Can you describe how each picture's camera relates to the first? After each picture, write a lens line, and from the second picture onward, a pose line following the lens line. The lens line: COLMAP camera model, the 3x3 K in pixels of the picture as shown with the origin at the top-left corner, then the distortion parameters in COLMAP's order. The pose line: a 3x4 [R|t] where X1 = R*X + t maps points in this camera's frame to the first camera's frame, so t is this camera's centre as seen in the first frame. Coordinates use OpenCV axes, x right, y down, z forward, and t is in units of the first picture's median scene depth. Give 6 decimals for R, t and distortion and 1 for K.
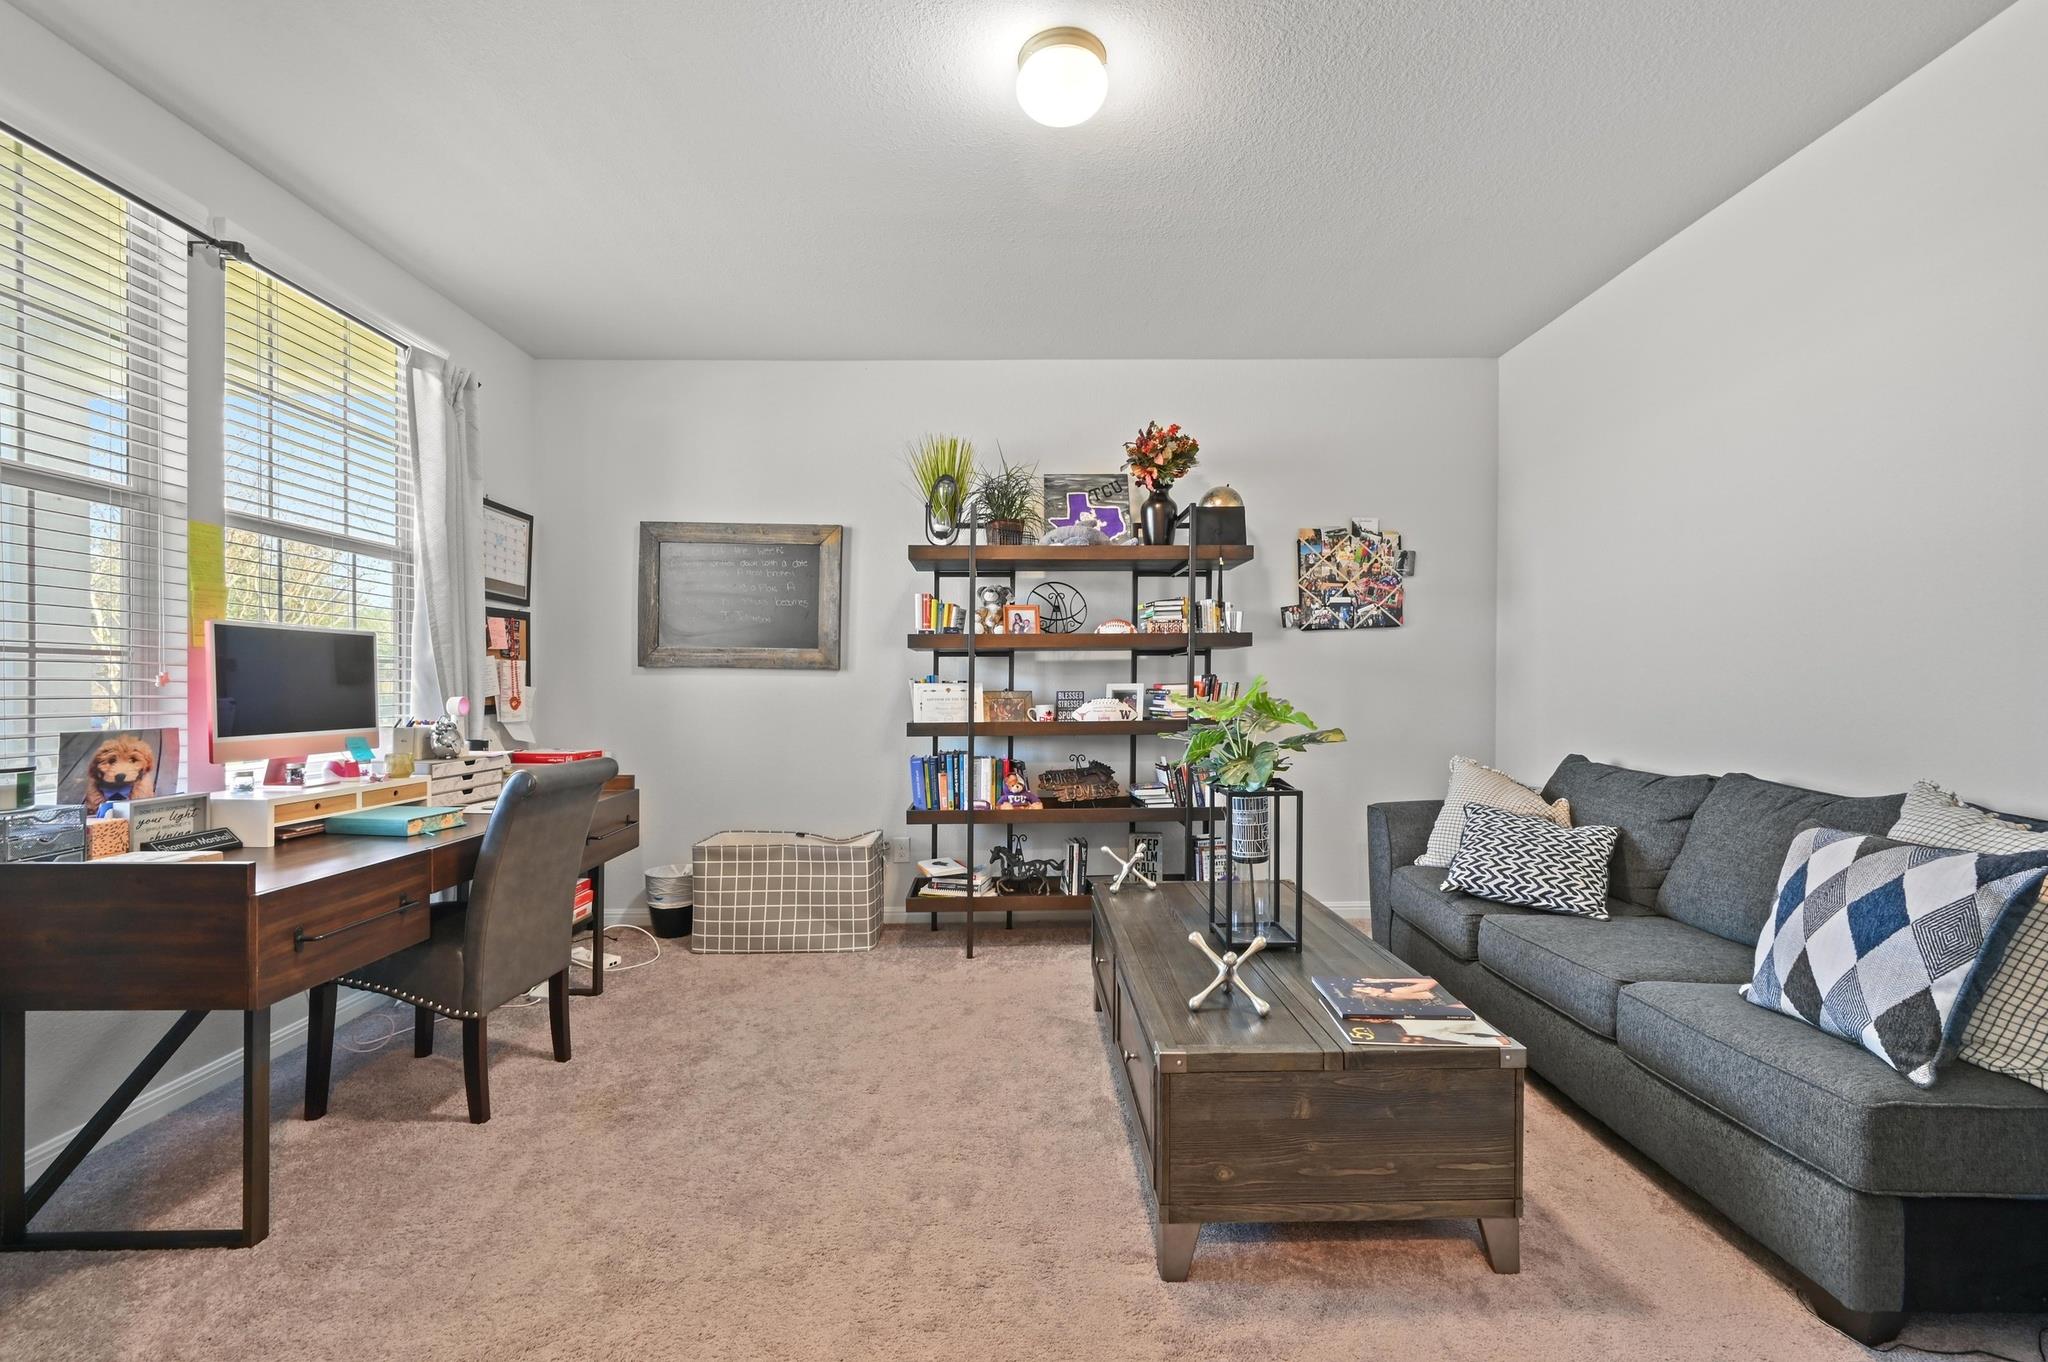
lens RADIAL K [[815.2, 0, 1026.7], [0, 815.2, 684.7], [0, 0, 1]] dist [-0.000472, 0.000218]
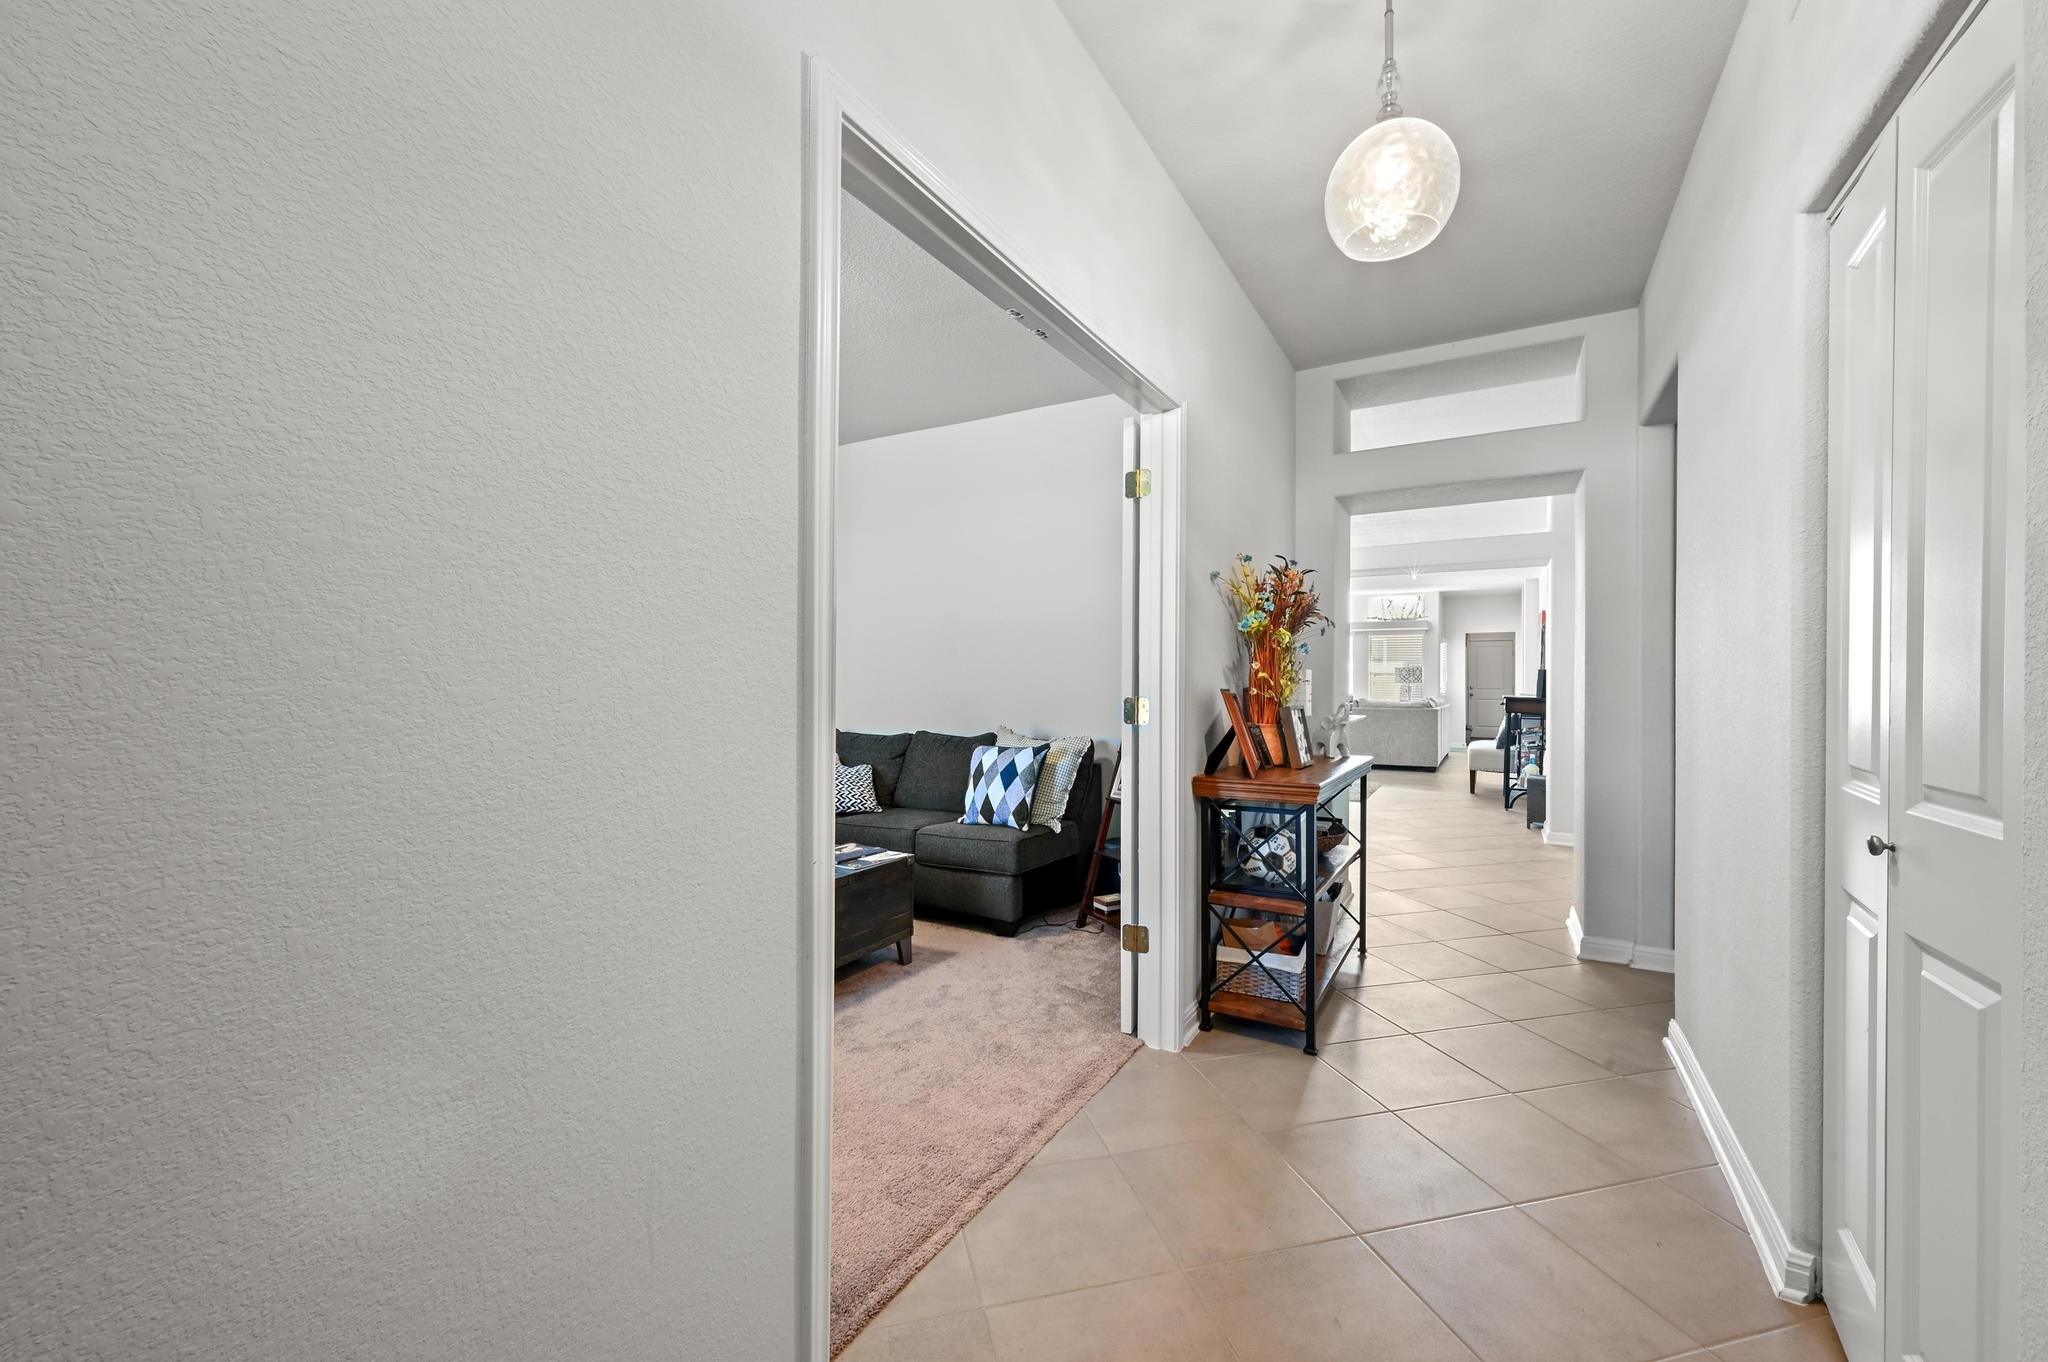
lens RADIAL K [[815.2, 0, 1029.6], [0, 815.2, 684.5], [0, 0, 1]] dist [-0.000472, 0.000218]
pose [[0.511258, 0.003583, 0.859420, -1.087655], [-0.002568, 0.999993, -0.002641, 0.006976], [-0.859424, -0.000856, 0.511264, -0.353578]]
